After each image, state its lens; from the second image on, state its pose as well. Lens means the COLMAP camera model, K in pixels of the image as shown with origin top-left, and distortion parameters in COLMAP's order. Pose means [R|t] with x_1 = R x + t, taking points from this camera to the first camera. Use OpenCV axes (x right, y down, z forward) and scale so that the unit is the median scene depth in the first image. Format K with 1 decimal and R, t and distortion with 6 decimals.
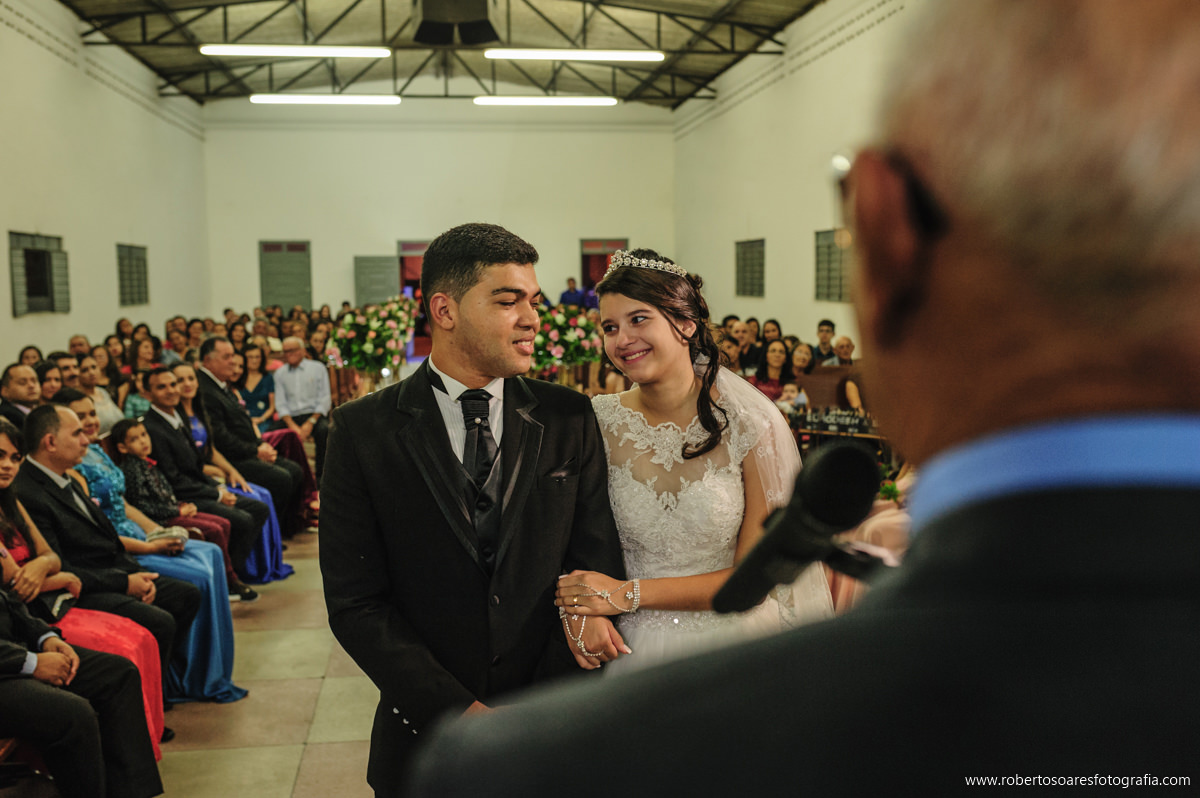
lens RADIAL K [[1159.4, 0, 583.5], [0, 1159.4, 398.8], [0, 0, 1]] dist [-0.002621, -0.002848]
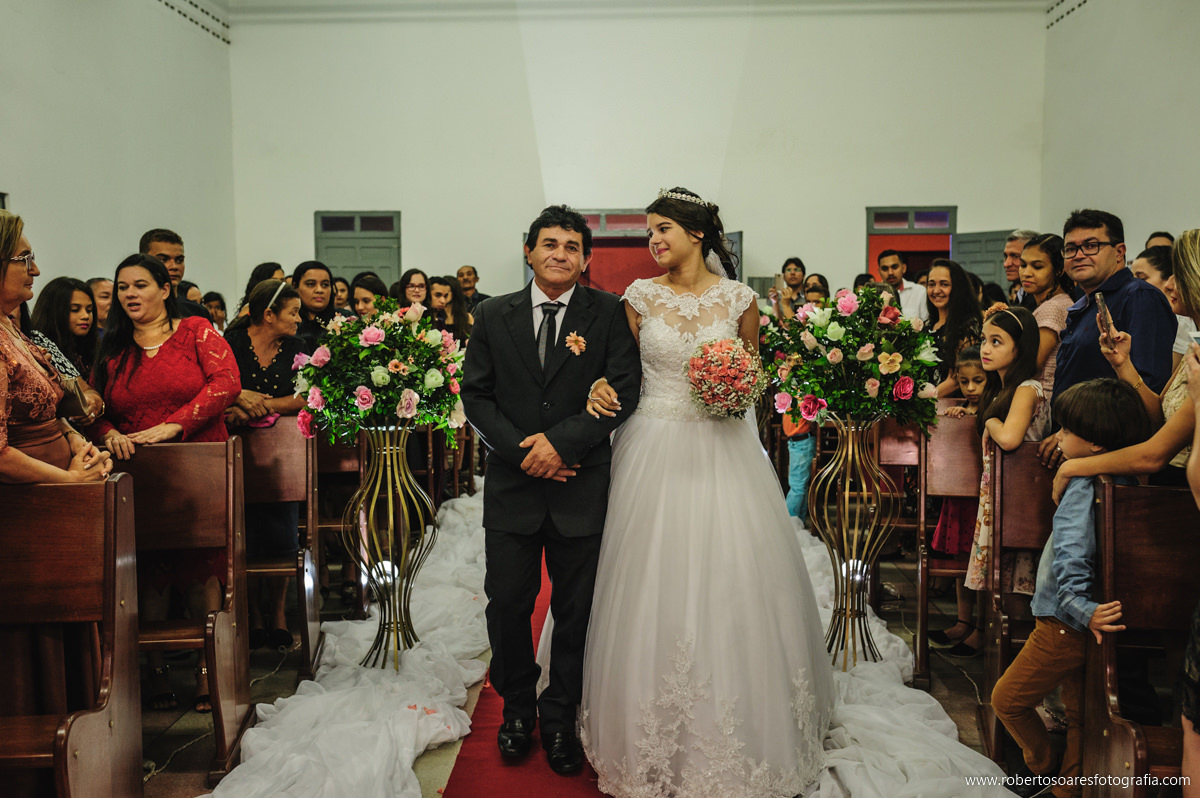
lens RADIAL K [[1195.1, 0, 600.0], [0, 1195.1, 399.0], [0, 0, 1]] dist [0.002114, -0.007945]
pose [[0.987346, 0.021377, -0.157135, -0.095960], [-0.024986, 0.999467, -0.021024, -0.076227], [0.156602, 0.024684, 0.987353, 1.031556]]
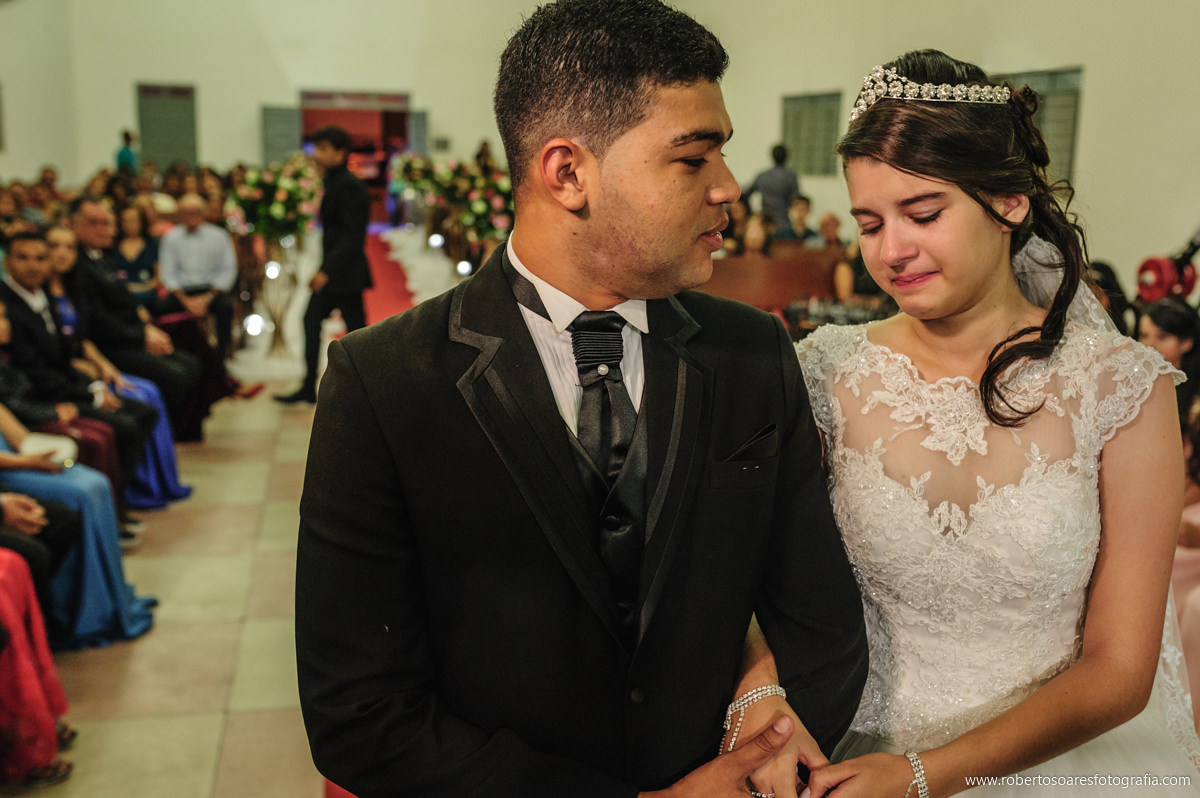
lens RADIAL K [[1195.1, 0, 600.0], [0, 1195.1, 399.0], [0, 0, 1]] dist [0.002114, -0.007945]
pose [[0.994981, 0.018686, 0.098301, -0.036288], [-0.028904, 0.994202, 0.103572, -0.005327], [-0.095796, -0.105894, 0.989752, 0.110912]]
